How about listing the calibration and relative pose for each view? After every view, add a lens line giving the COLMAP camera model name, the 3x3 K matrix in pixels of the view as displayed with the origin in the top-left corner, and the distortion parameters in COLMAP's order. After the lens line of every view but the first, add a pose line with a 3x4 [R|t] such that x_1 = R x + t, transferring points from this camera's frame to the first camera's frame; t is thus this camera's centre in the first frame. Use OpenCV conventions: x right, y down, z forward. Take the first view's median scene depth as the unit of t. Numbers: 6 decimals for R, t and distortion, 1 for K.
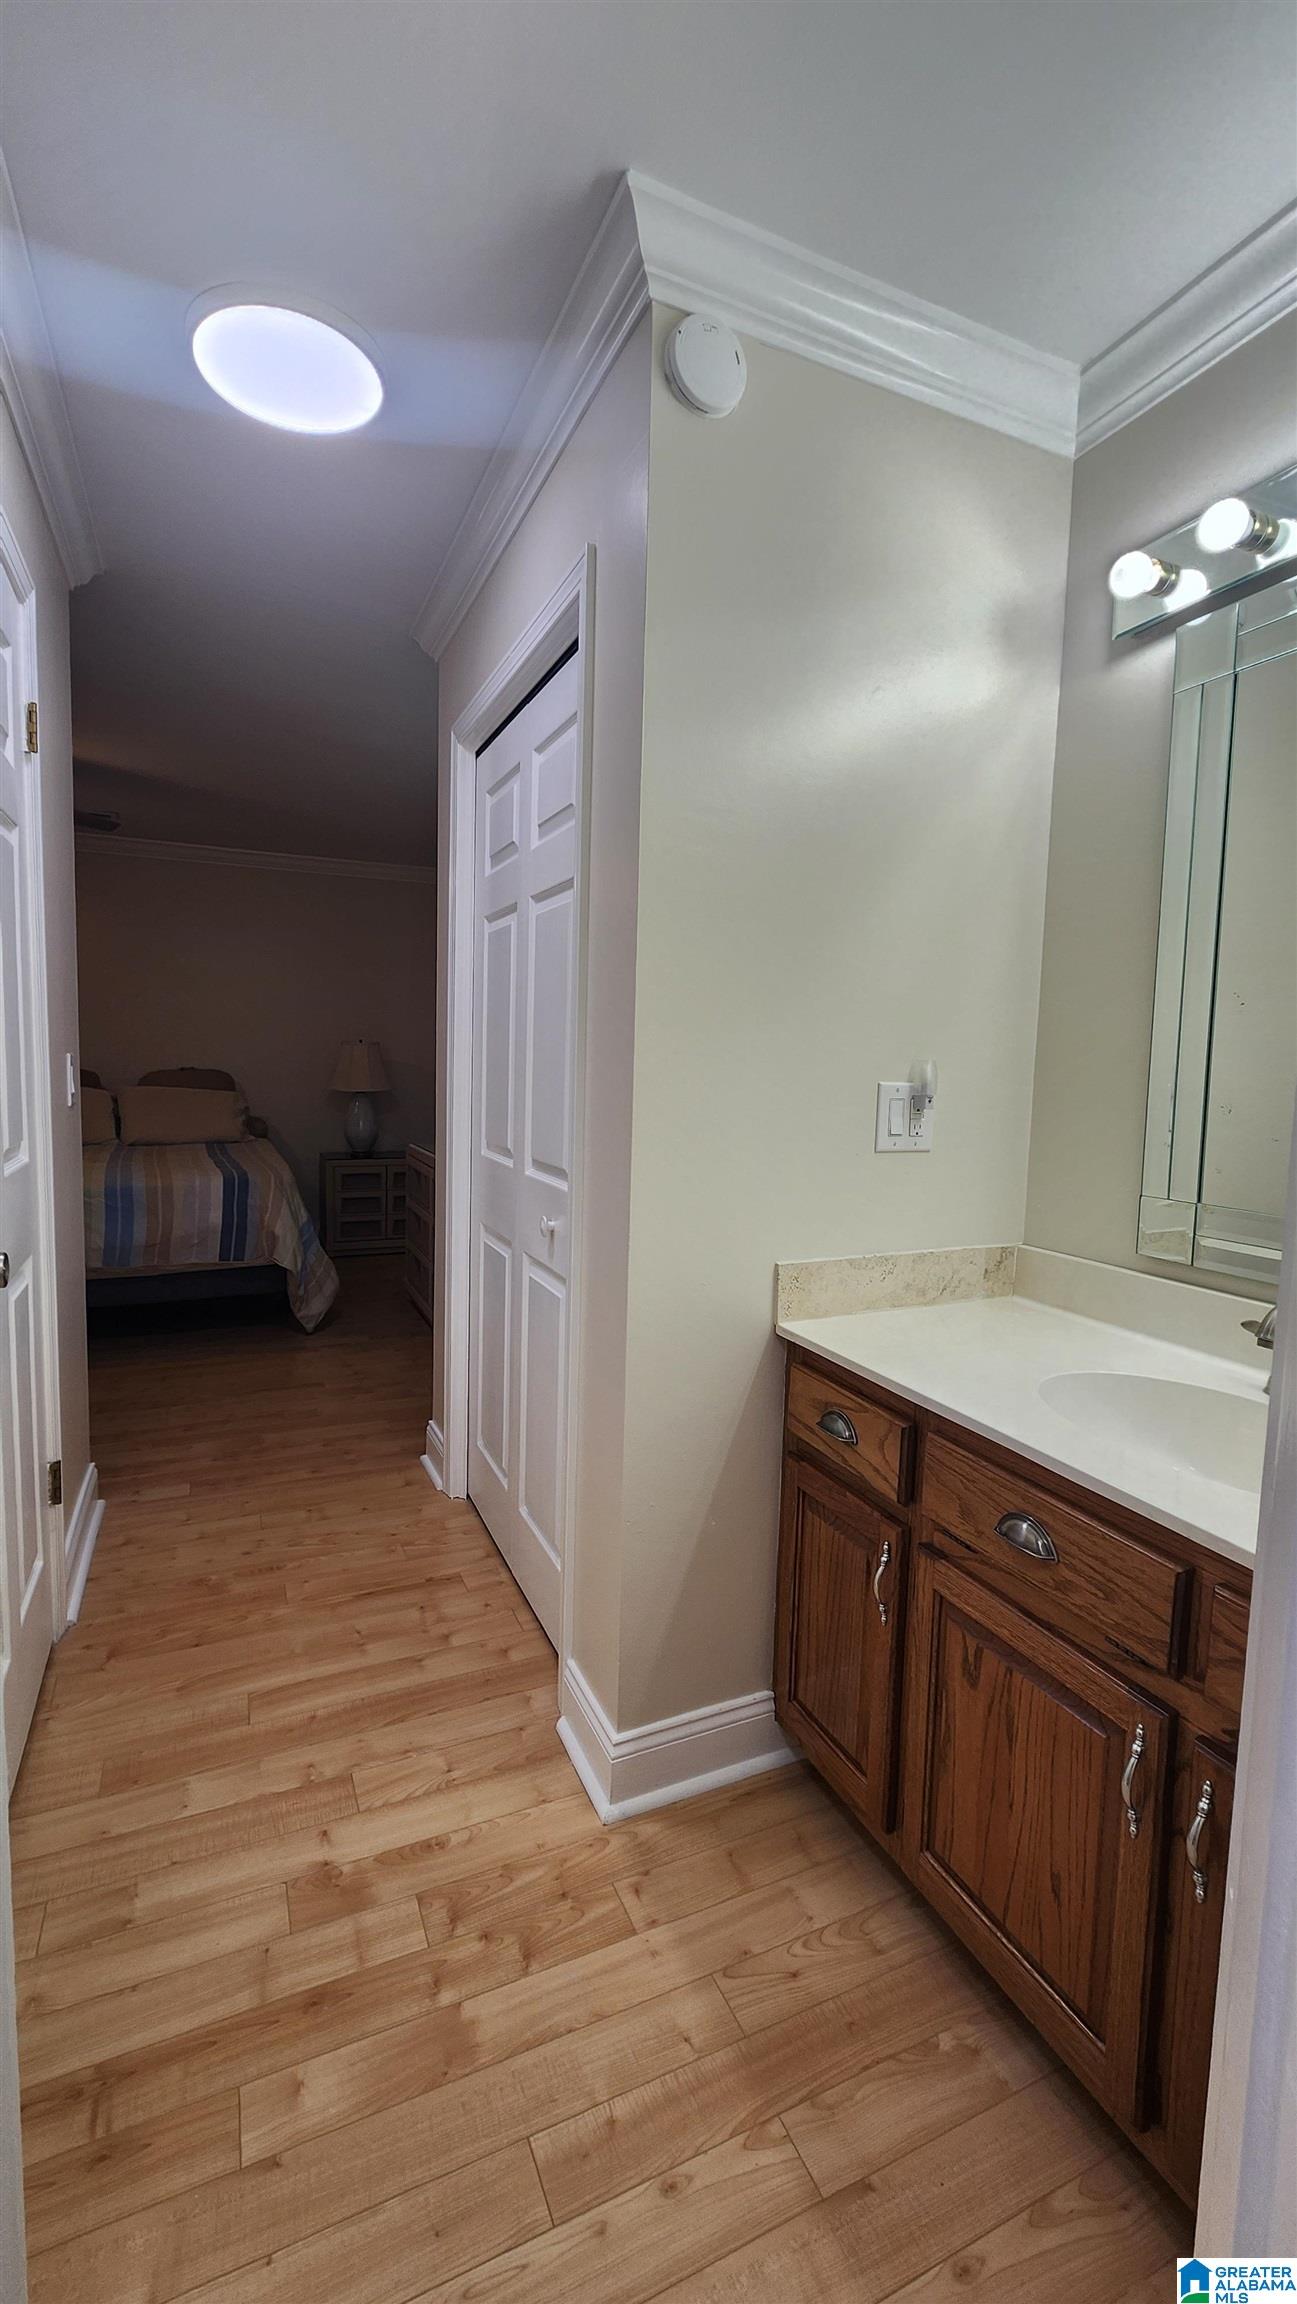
lens RADIAL K [[952.1, 0, 648.5], [0, 952.1, 1152.0], [0, 0, 1]] dist [-0.000536, 0.000032]
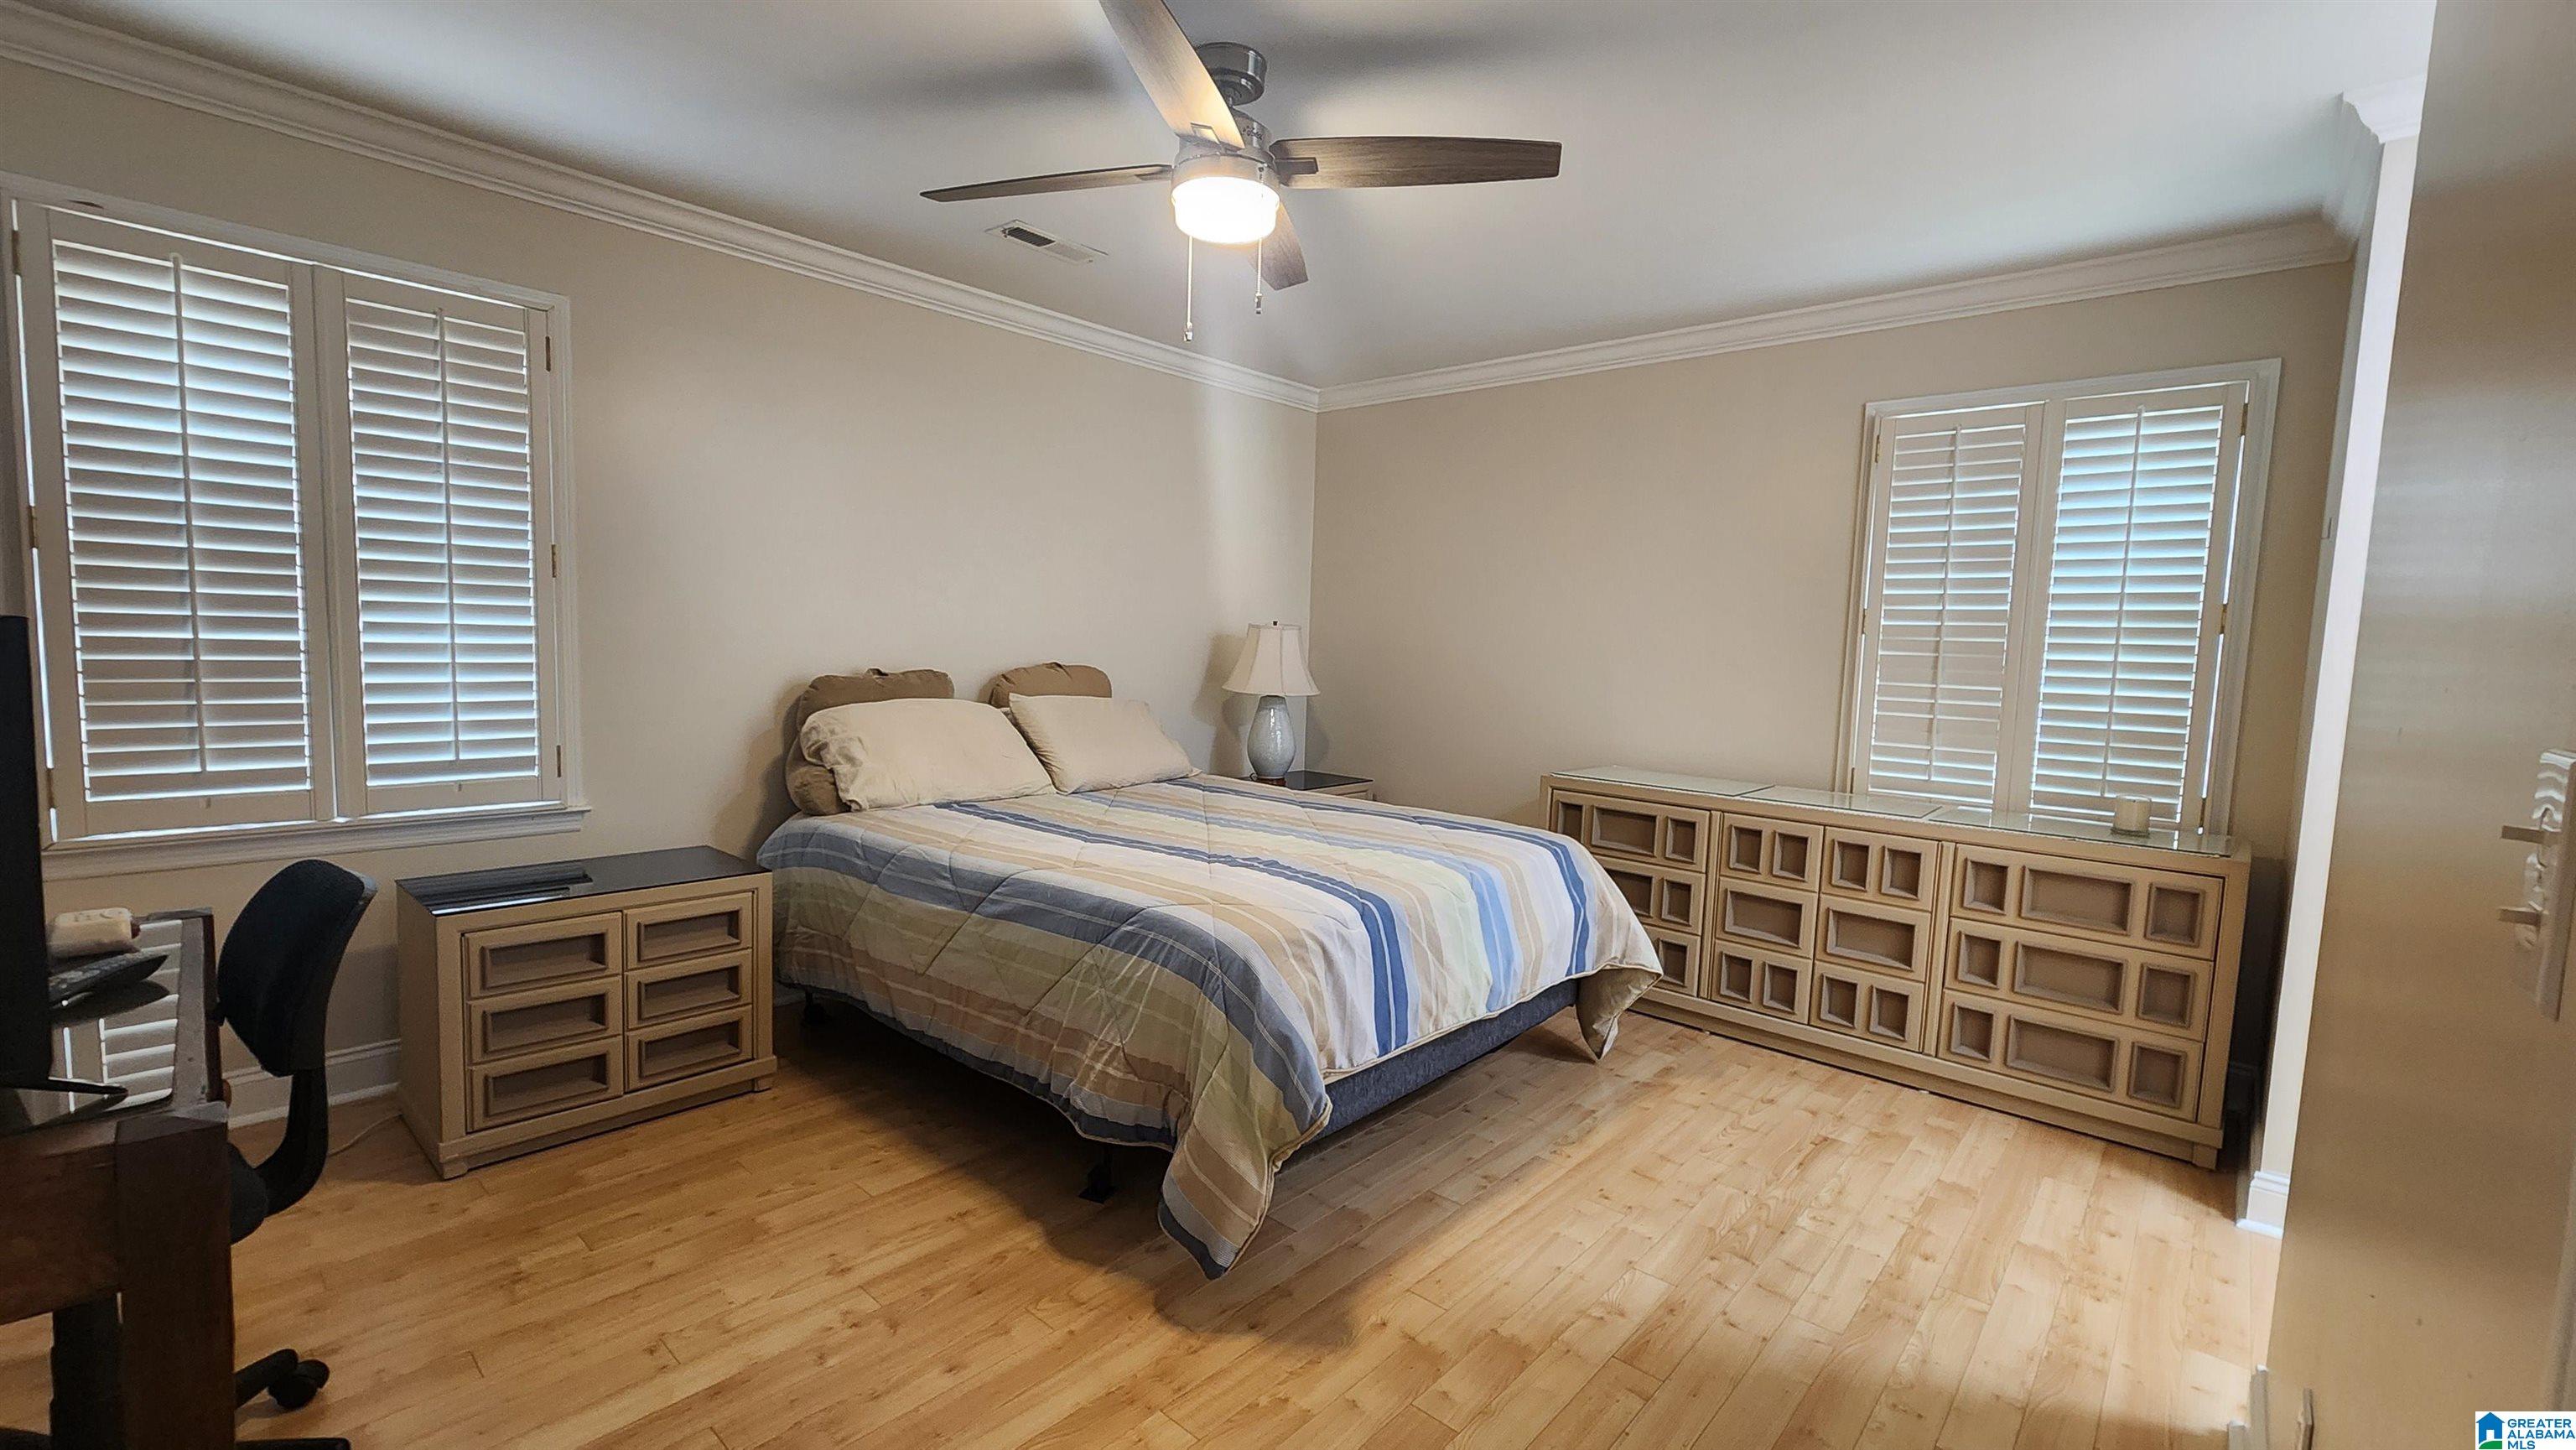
lens RADIAL K [[1064.6, 0, 1290.8], [0, 1064.6, 733.9], [0, 0, 1]] dist [-0.000536, 0.000032]
pose [[0.906121, -0.026550, 0.422184, -1.085433], [0.028251, 0.999598, 0.002228, -0.060047], [-0.422074, 0.009908, 0.906507, 0.515359]]
